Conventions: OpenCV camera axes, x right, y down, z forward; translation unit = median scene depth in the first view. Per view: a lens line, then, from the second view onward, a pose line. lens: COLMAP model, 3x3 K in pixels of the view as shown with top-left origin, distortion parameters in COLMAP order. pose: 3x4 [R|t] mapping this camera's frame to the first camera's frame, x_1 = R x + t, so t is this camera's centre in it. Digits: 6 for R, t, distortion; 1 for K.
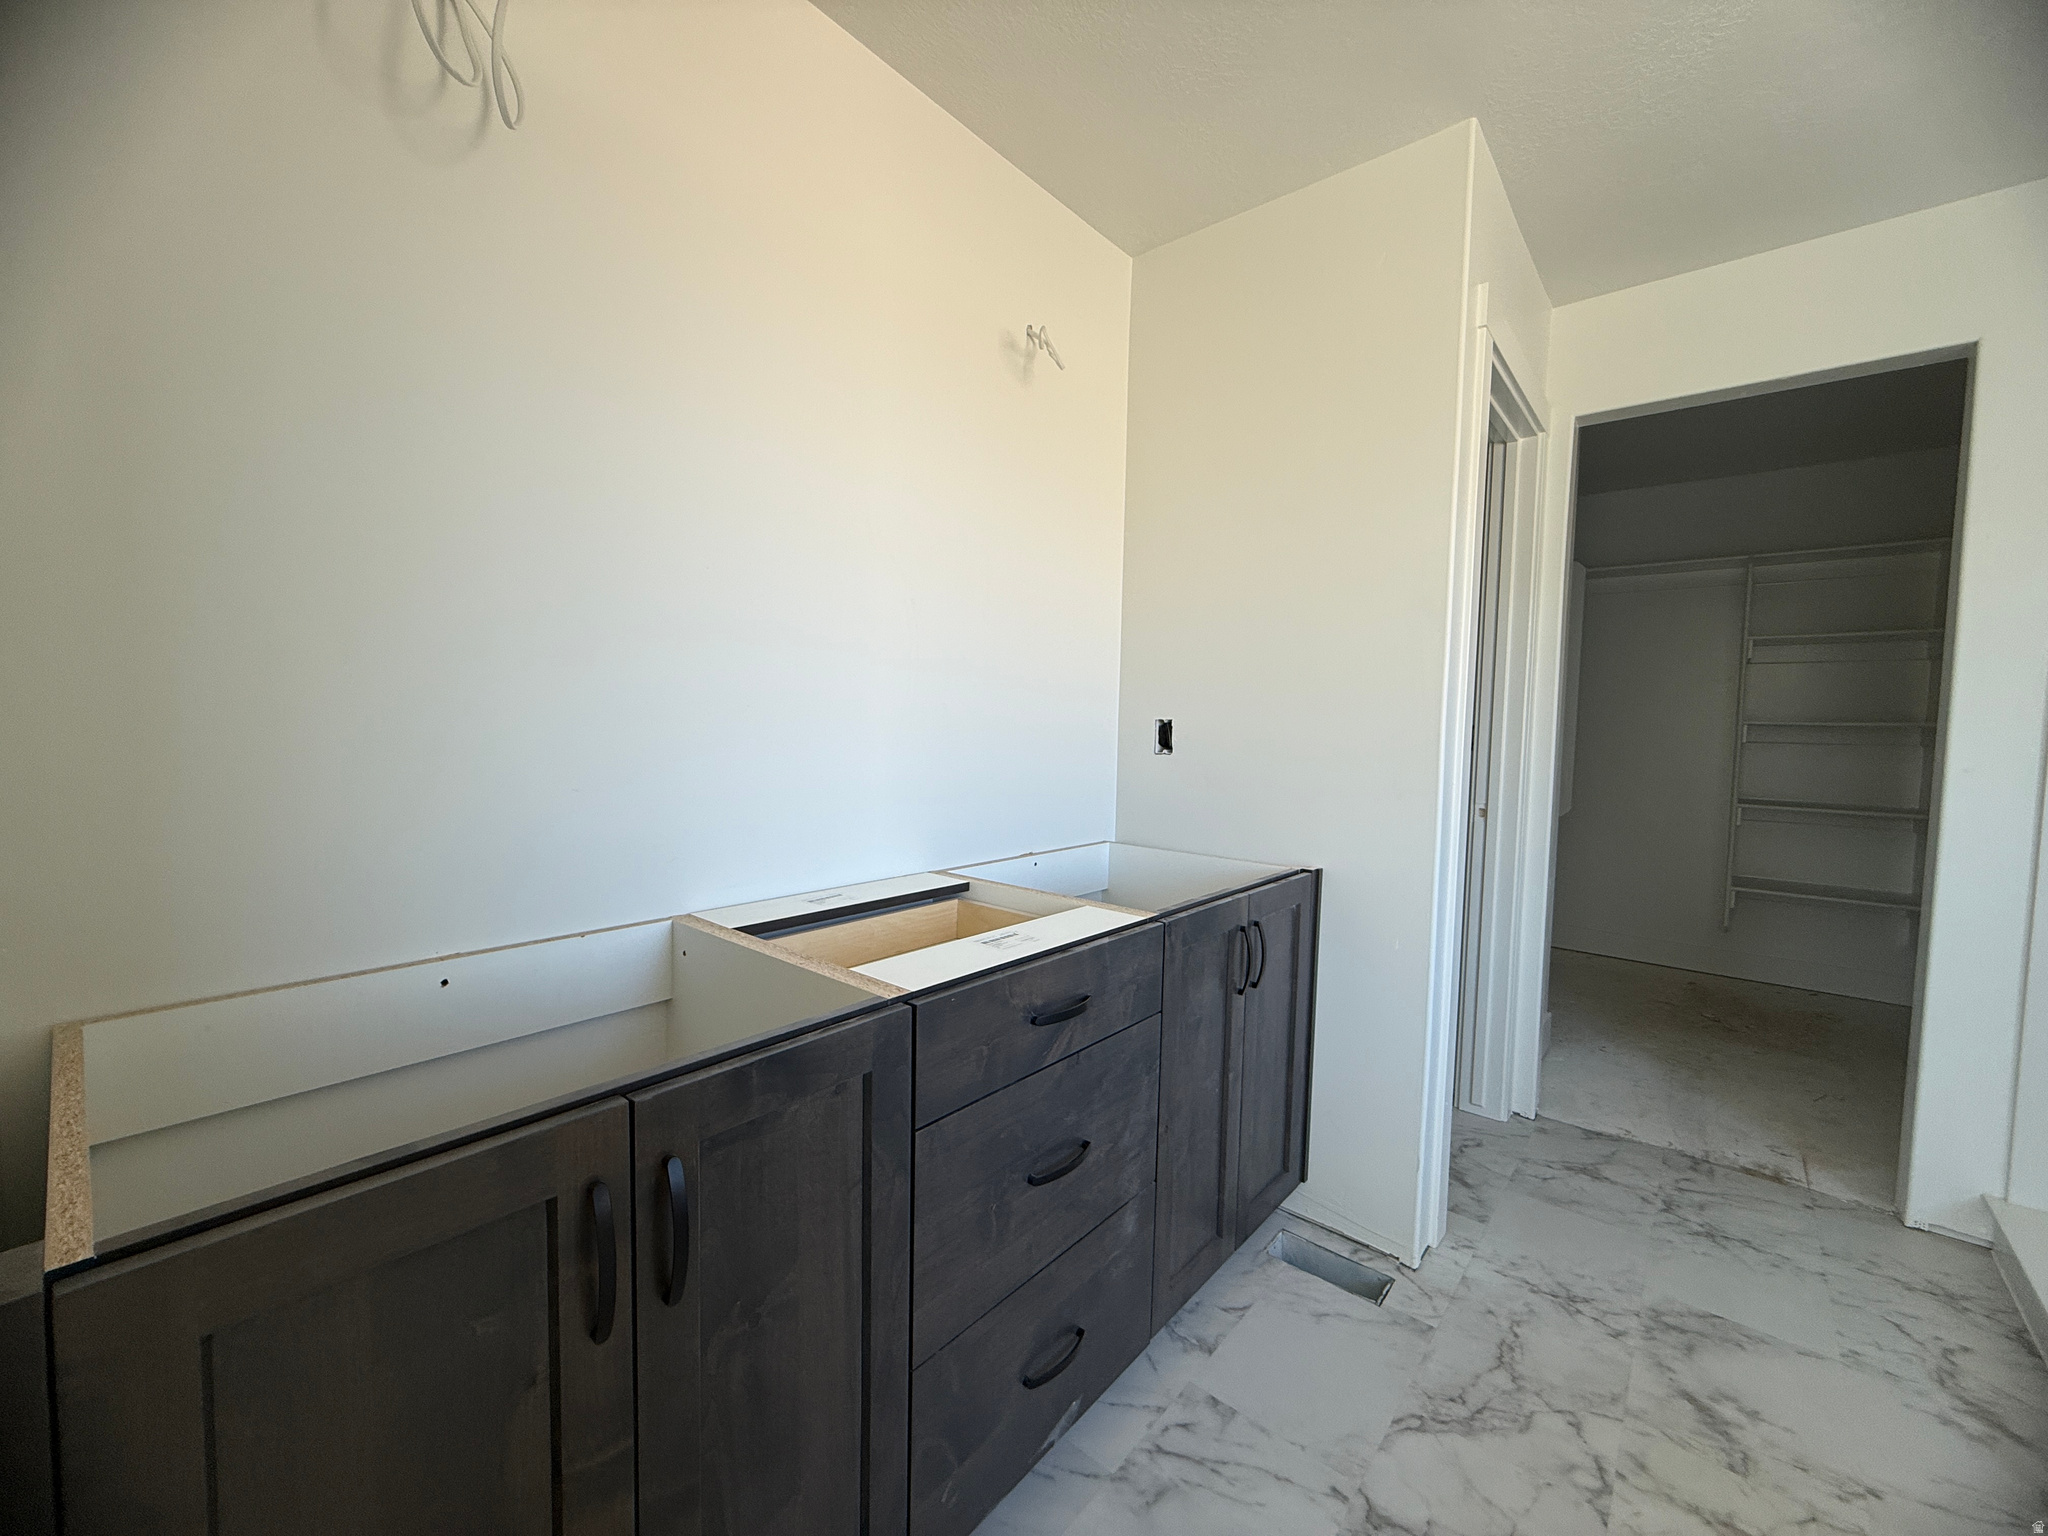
lens RADIAL K [[810.5, 0, 1028.5], [0, 810.5, 769.8], [0, 0, 1]] dist [-0.002127, -0.000273]
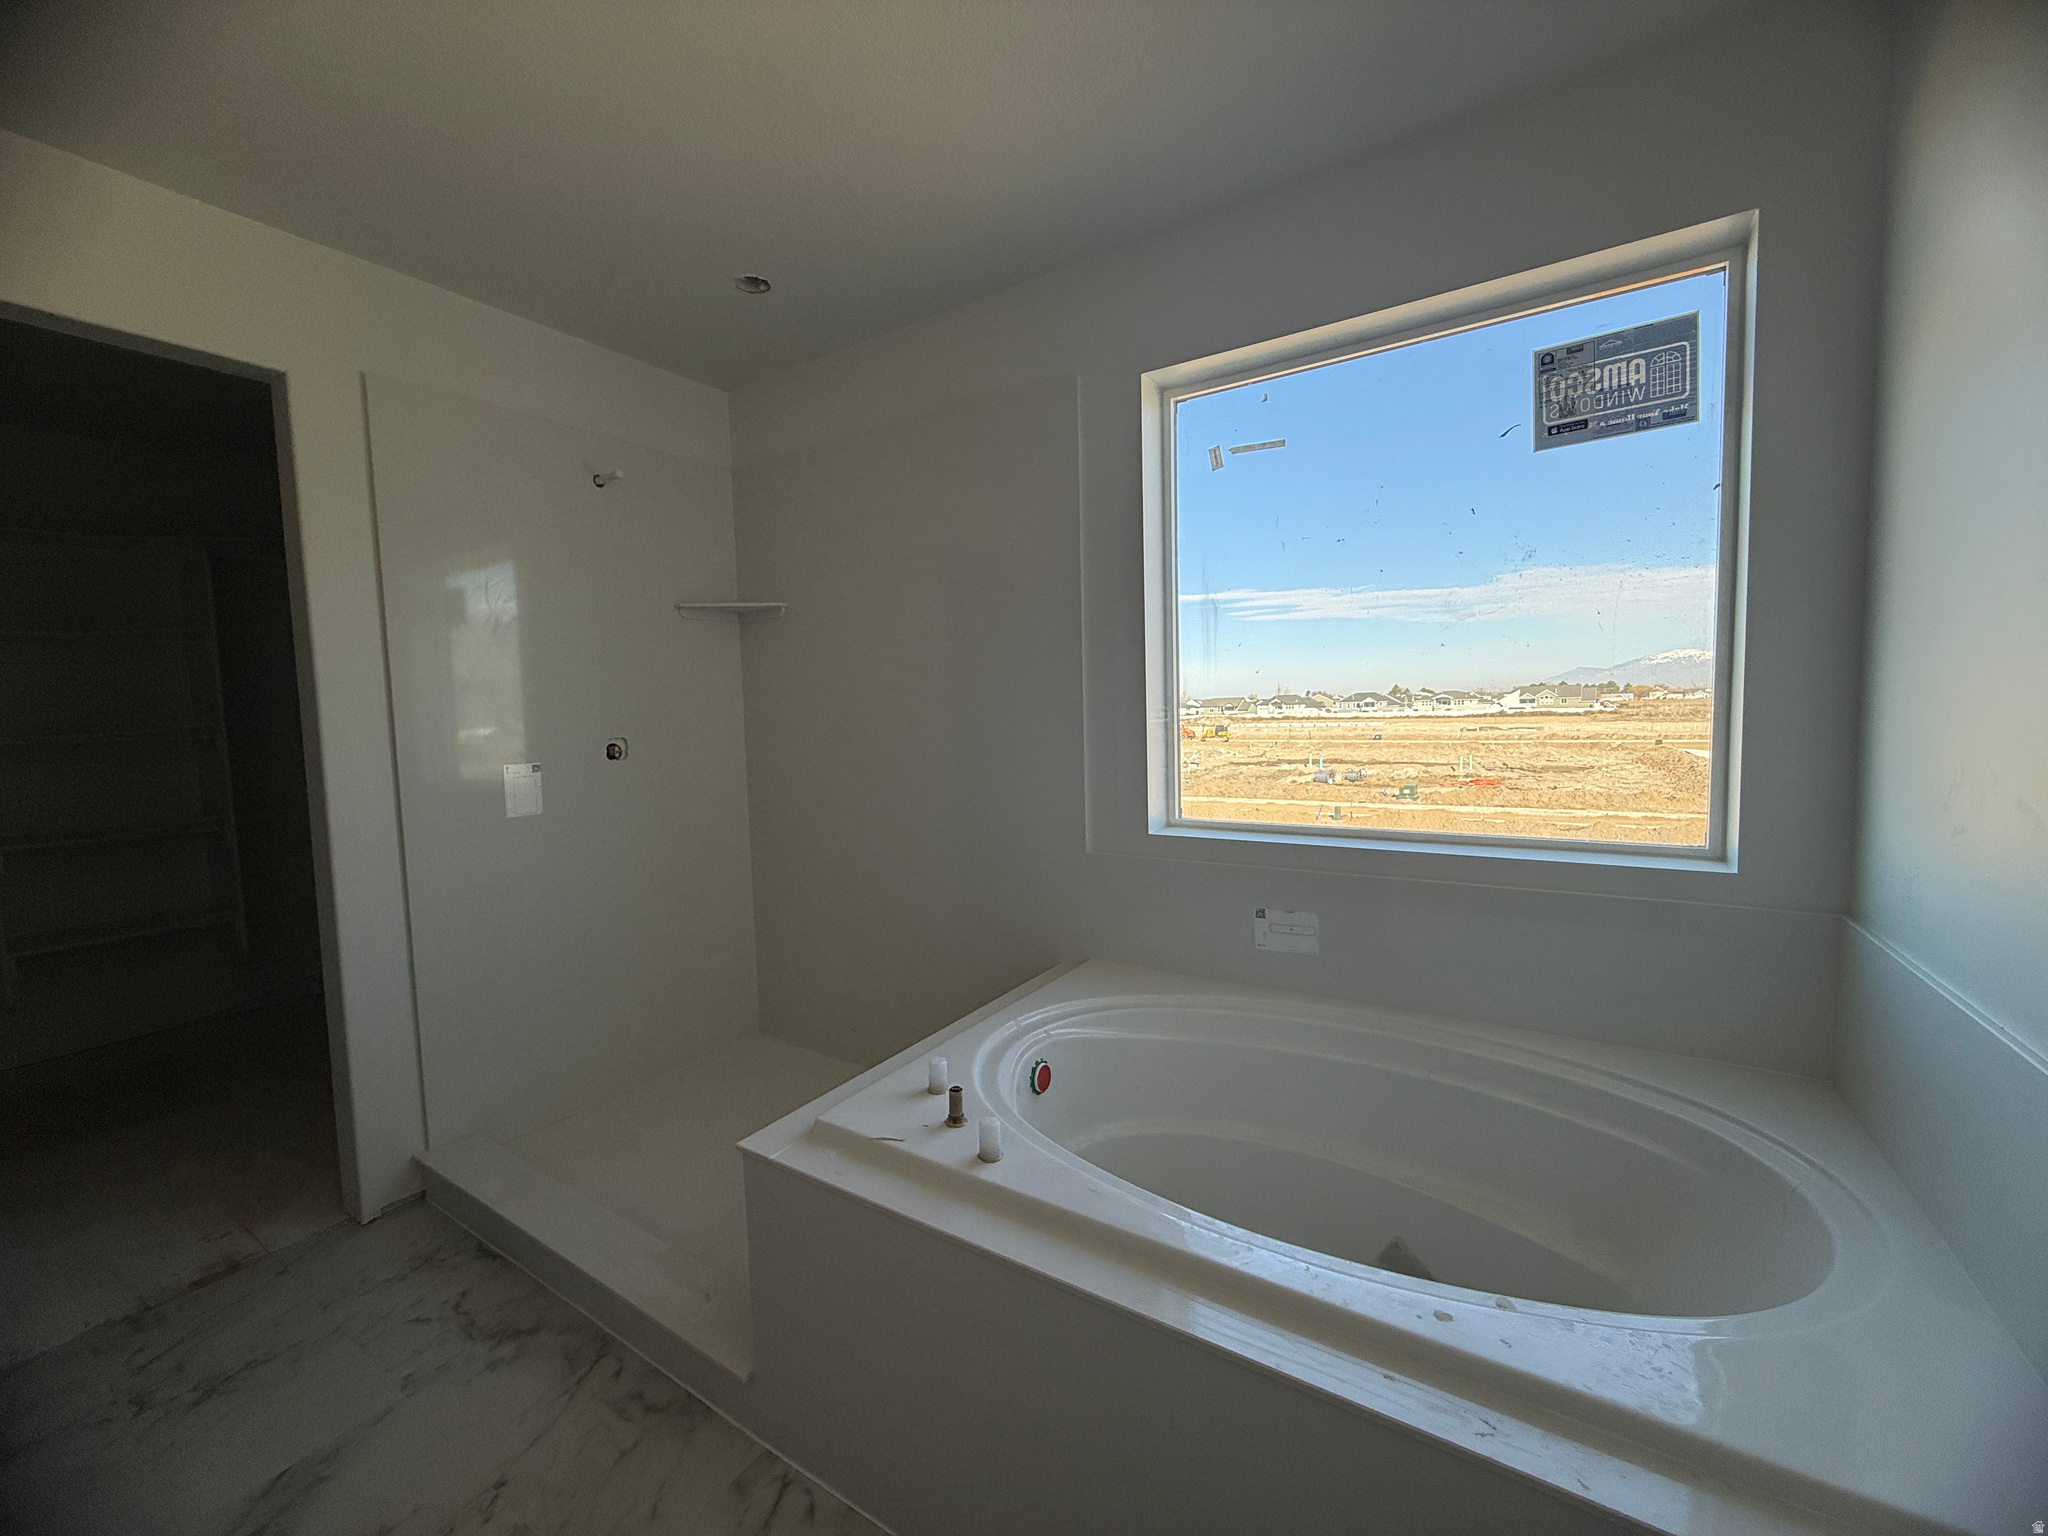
lens RADIAL K [[810.5, 0, 1020.9], [0, 810.5, 764.3], [0, 0, 1]] dist [-0.002127, -0.000273]
pose [[-0.129990, -0.084081, 0.987944, -0.005727], [0.082903, 0.991987, 0.095334, -0.055845], [-0.988043, 0.094296, -0.121978, 0.242147]]
